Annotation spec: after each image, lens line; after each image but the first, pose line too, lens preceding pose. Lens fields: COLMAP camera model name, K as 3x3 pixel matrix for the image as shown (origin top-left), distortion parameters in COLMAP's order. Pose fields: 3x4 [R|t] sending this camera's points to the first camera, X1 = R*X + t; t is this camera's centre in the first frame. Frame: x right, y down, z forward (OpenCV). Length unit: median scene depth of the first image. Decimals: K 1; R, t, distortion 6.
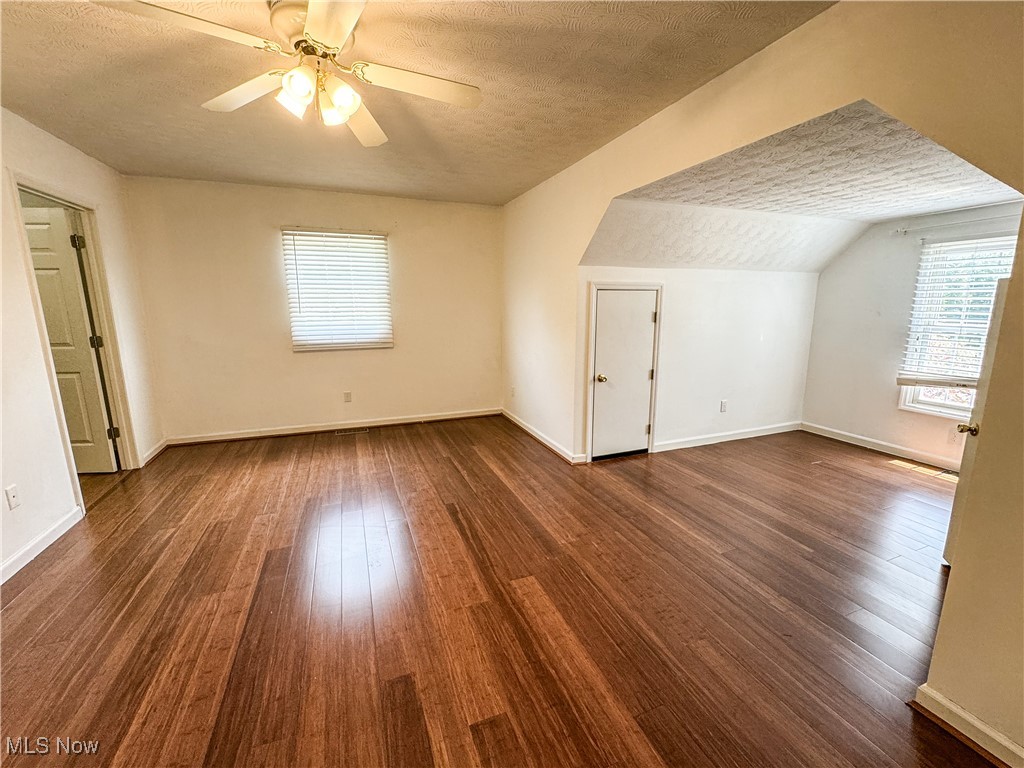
lens RADIAL K [[423.0, 0, 513.3], [0, 423.0, 385.9], [0, 0, 1]] dist [-0.002371, -0.000290]
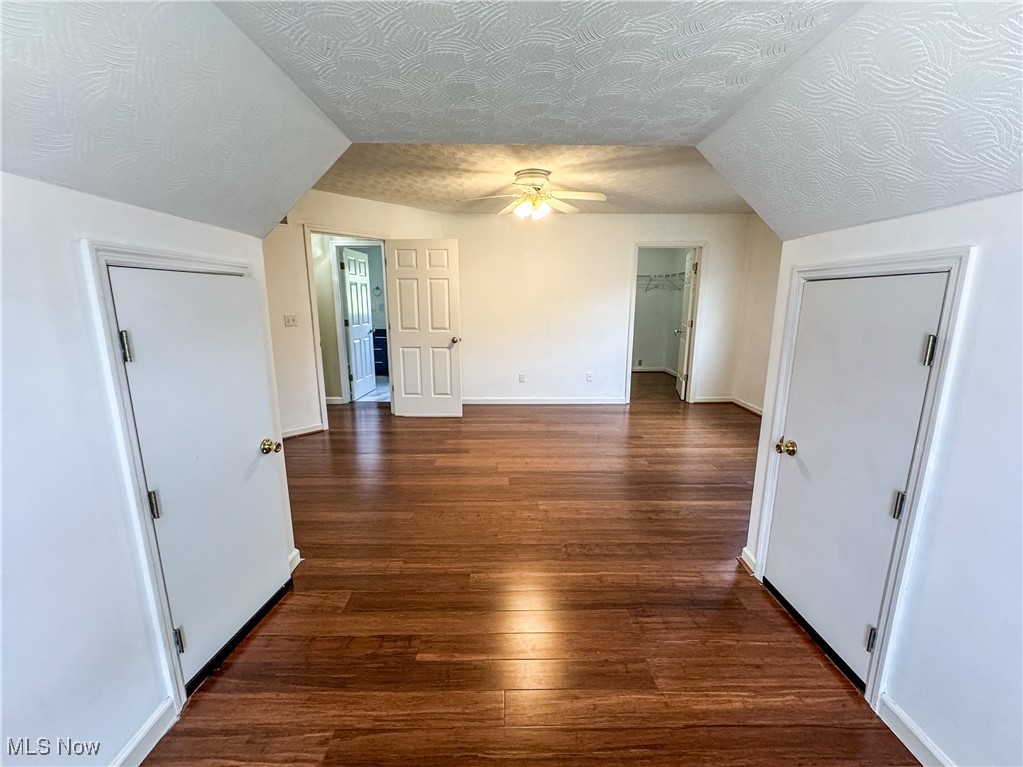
lens RADIAL K [[422.6, 0, 512.9], [0, 422.6, 384.6], [0, 0, 1]] dist [-0.002371, -0.000290]
pose [[-0.362724, 0.184362, -0.913478, 1.029010], [-0.175720, 0.949120, 0.261330, -0.219088], [0.915180, 0.255307, -0.311872, 1.059574]]
